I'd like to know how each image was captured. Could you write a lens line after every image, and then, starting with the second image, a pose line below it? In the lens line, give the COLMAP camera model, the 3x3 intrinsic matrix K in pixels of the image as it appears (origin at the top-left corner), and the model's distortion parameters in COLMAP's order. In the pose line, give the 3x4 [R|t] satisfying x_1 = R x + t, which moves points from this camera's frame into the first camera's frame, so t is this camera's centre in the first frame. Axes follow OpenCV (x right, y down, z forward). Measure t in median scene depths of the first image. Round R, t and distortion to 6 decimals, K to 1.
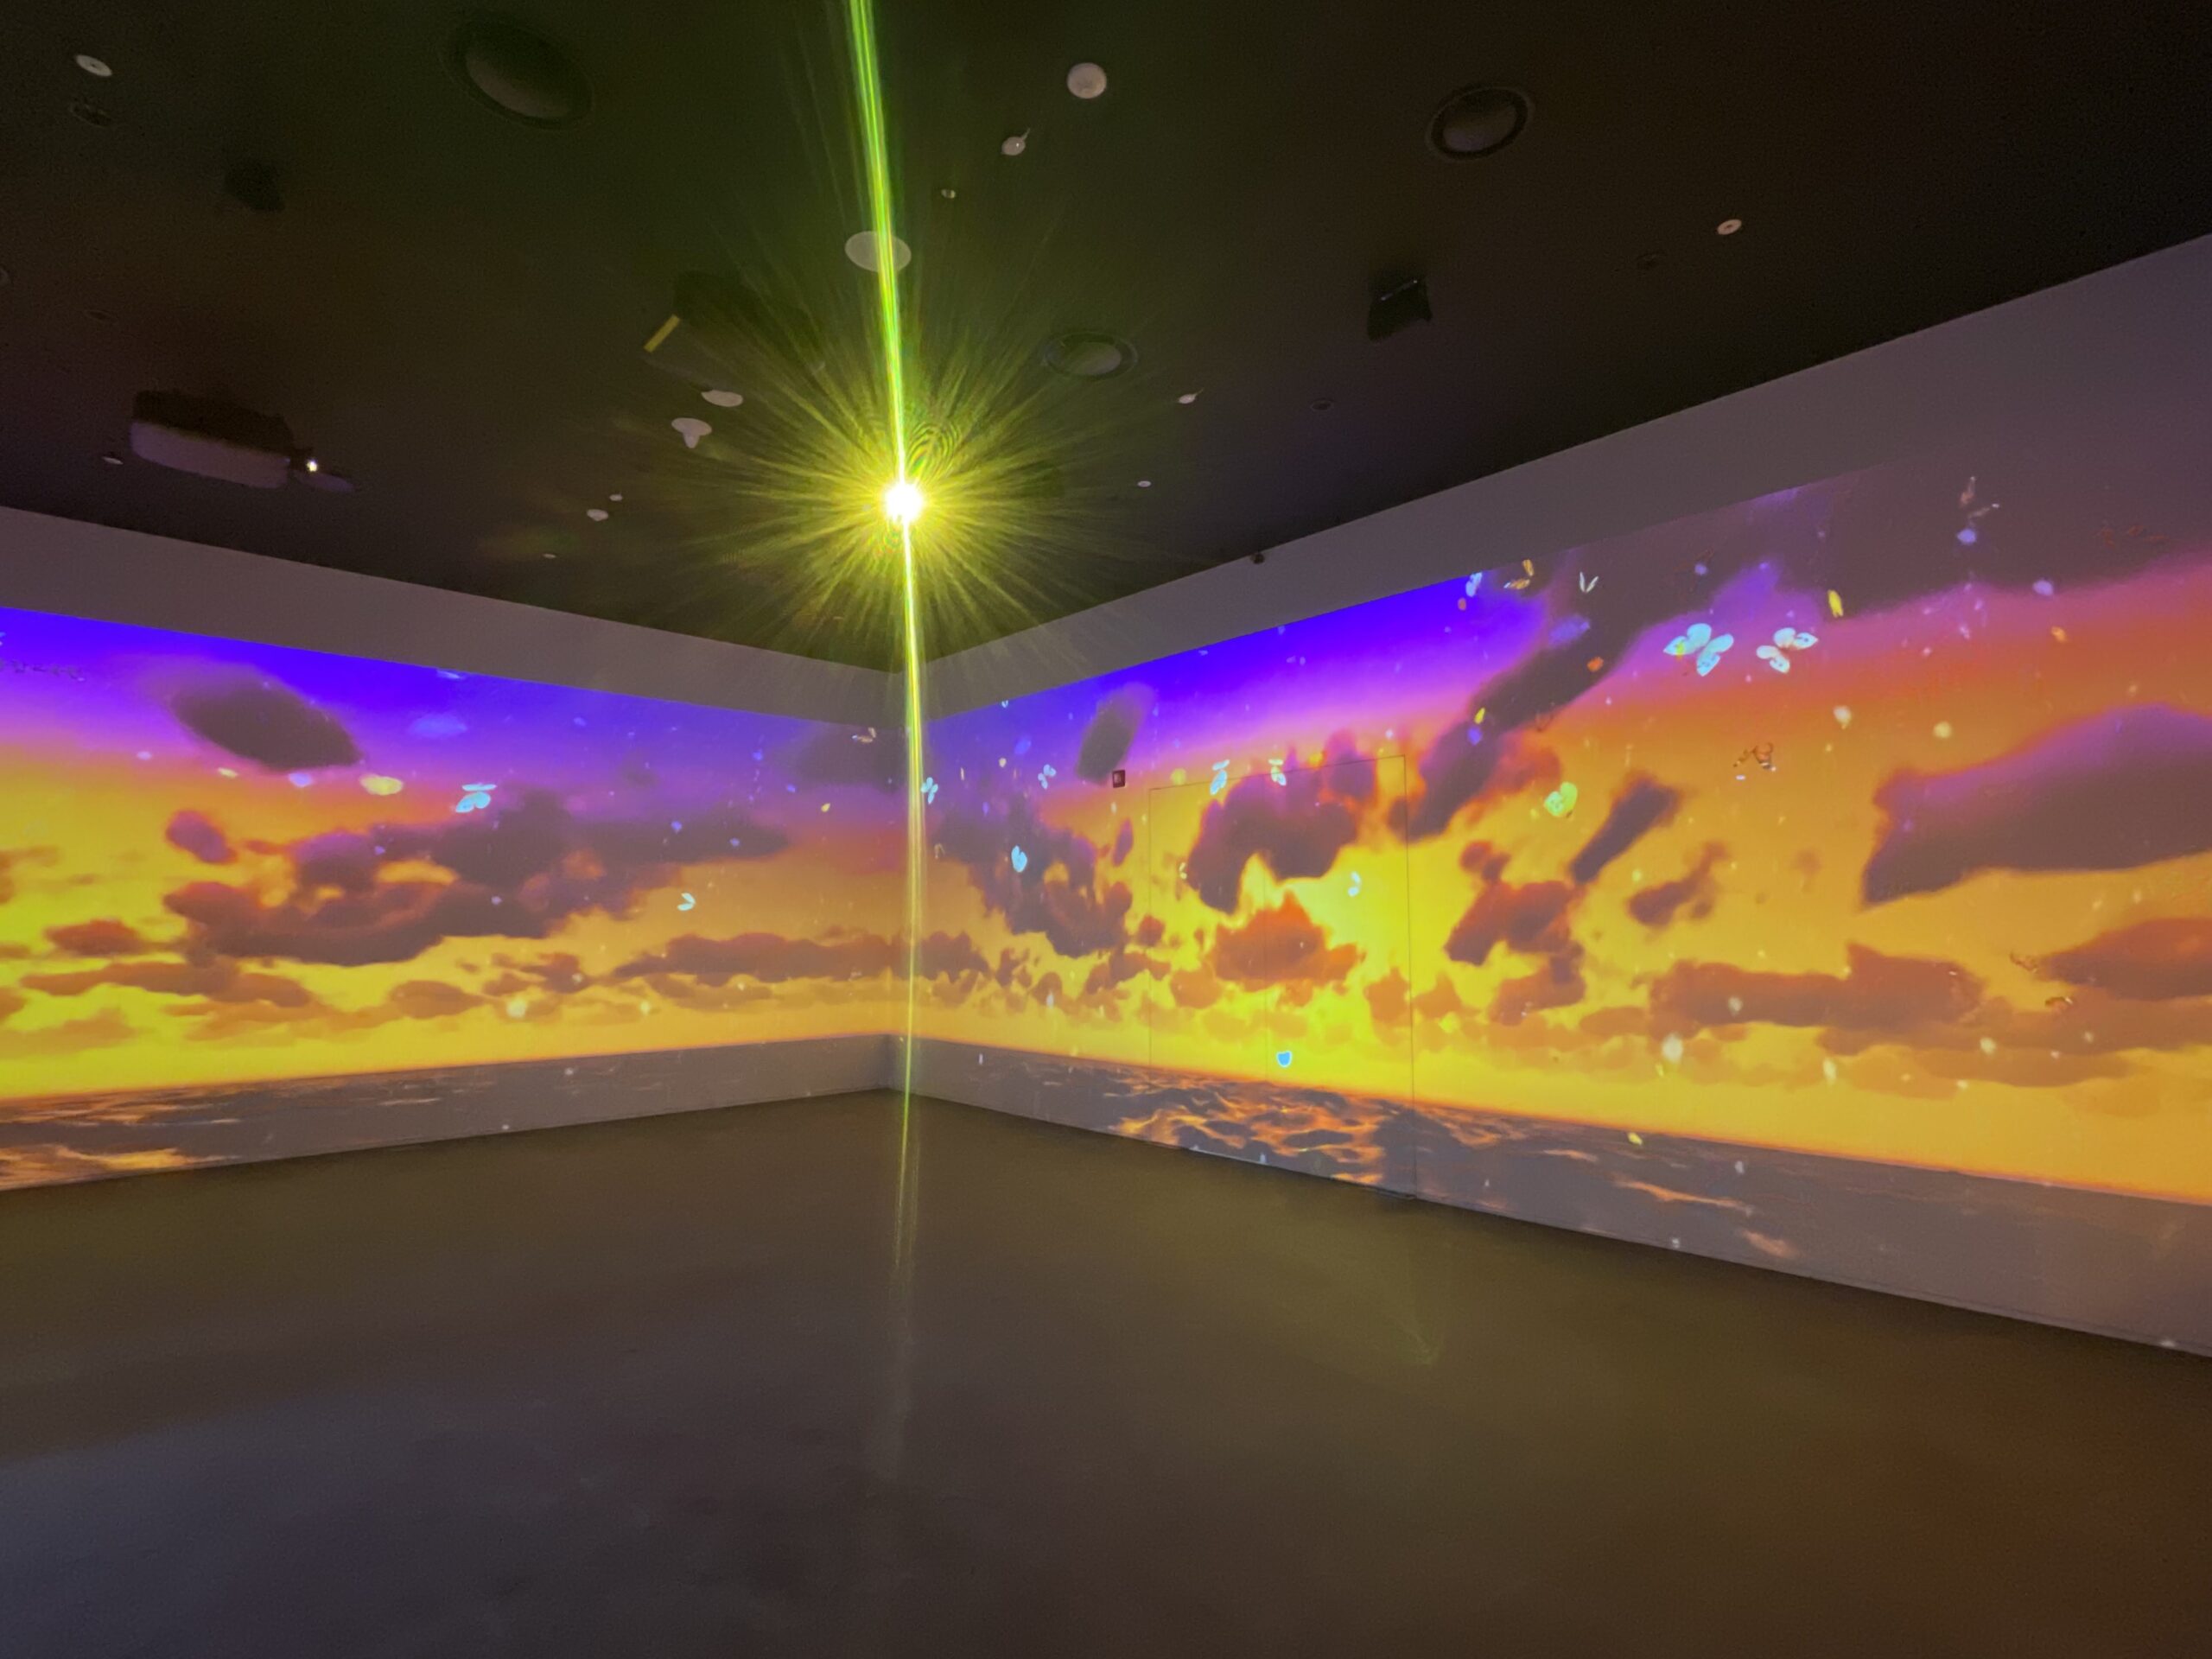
lens RADIAL K [[1070.7, 0, 1124.8], [0, 1070.7, 835.8], [0, 0, 1]] dist [0.022586, -0.002435]
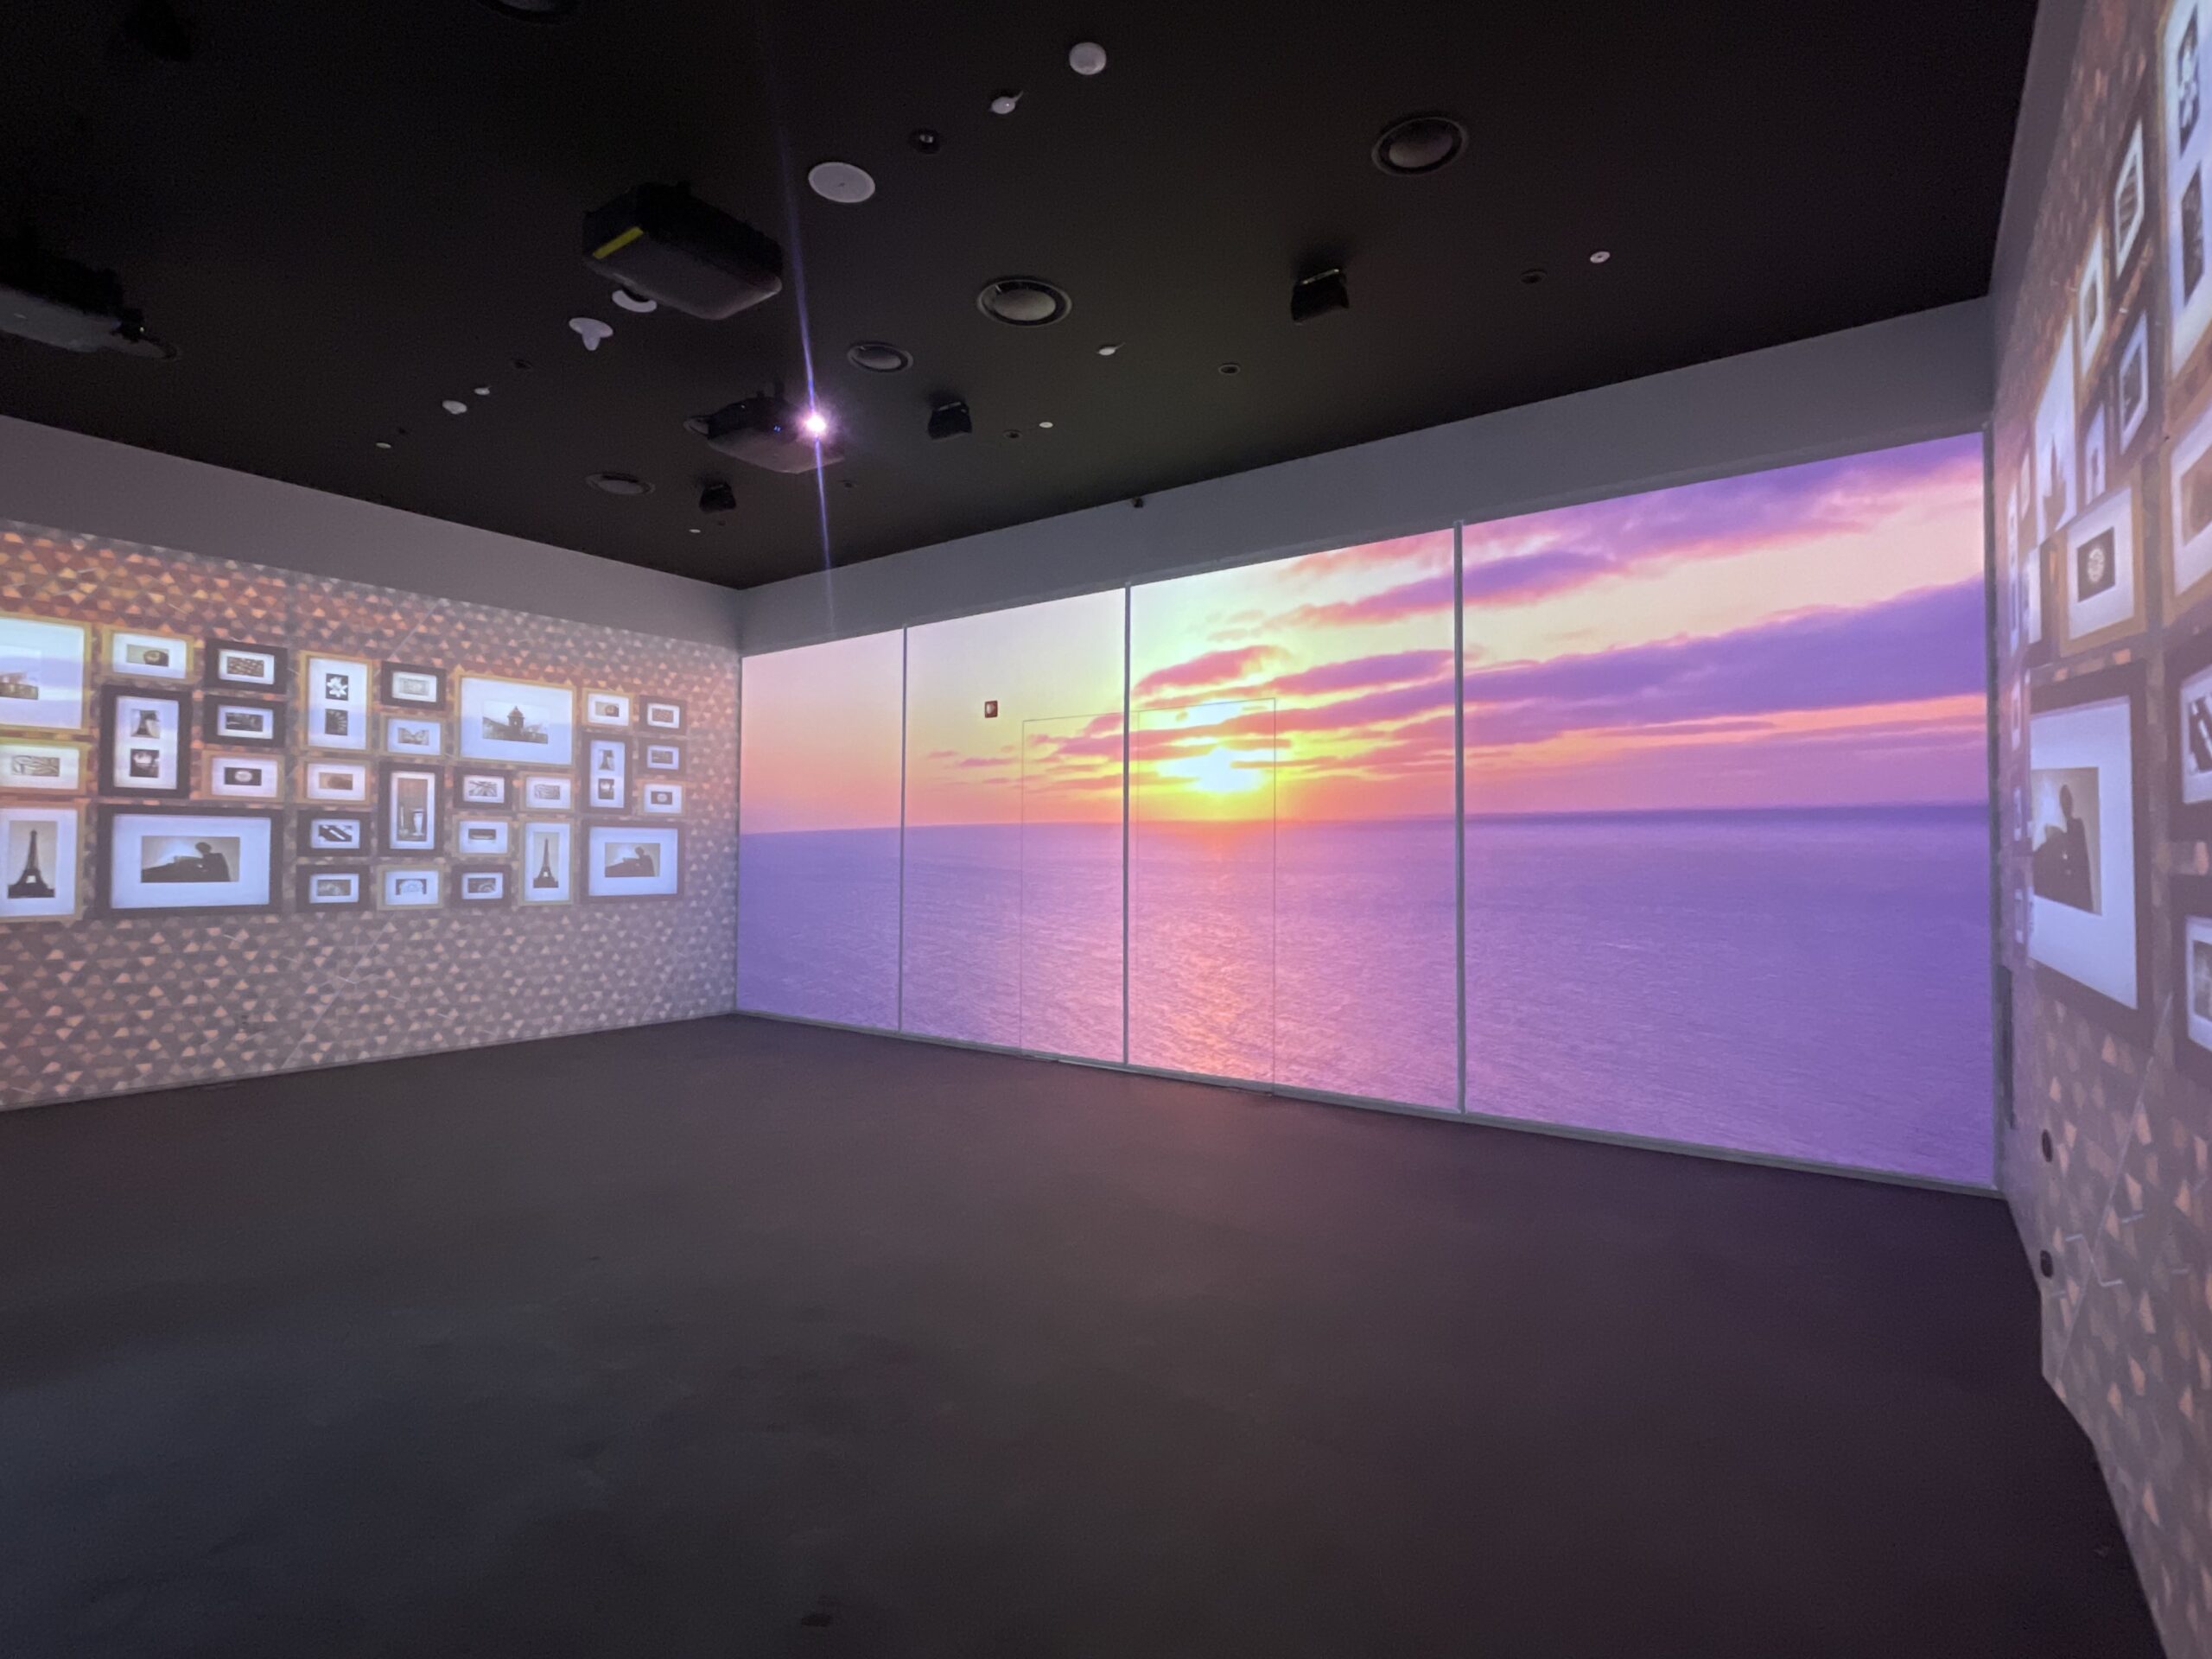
lens RADIAL K [[1086.6, 0, 1102.6], [0, 1086.6, 831.9], [0, 0, 1]] dist [0.021347, 0.000228]
pose [[0.981102, 0.010775, 0.193191, -0.170828], [-0.023321, 0.997755, 0.062780, -0.006398], [-0.192081, -0.066099, 0.979151, -0.083970]]
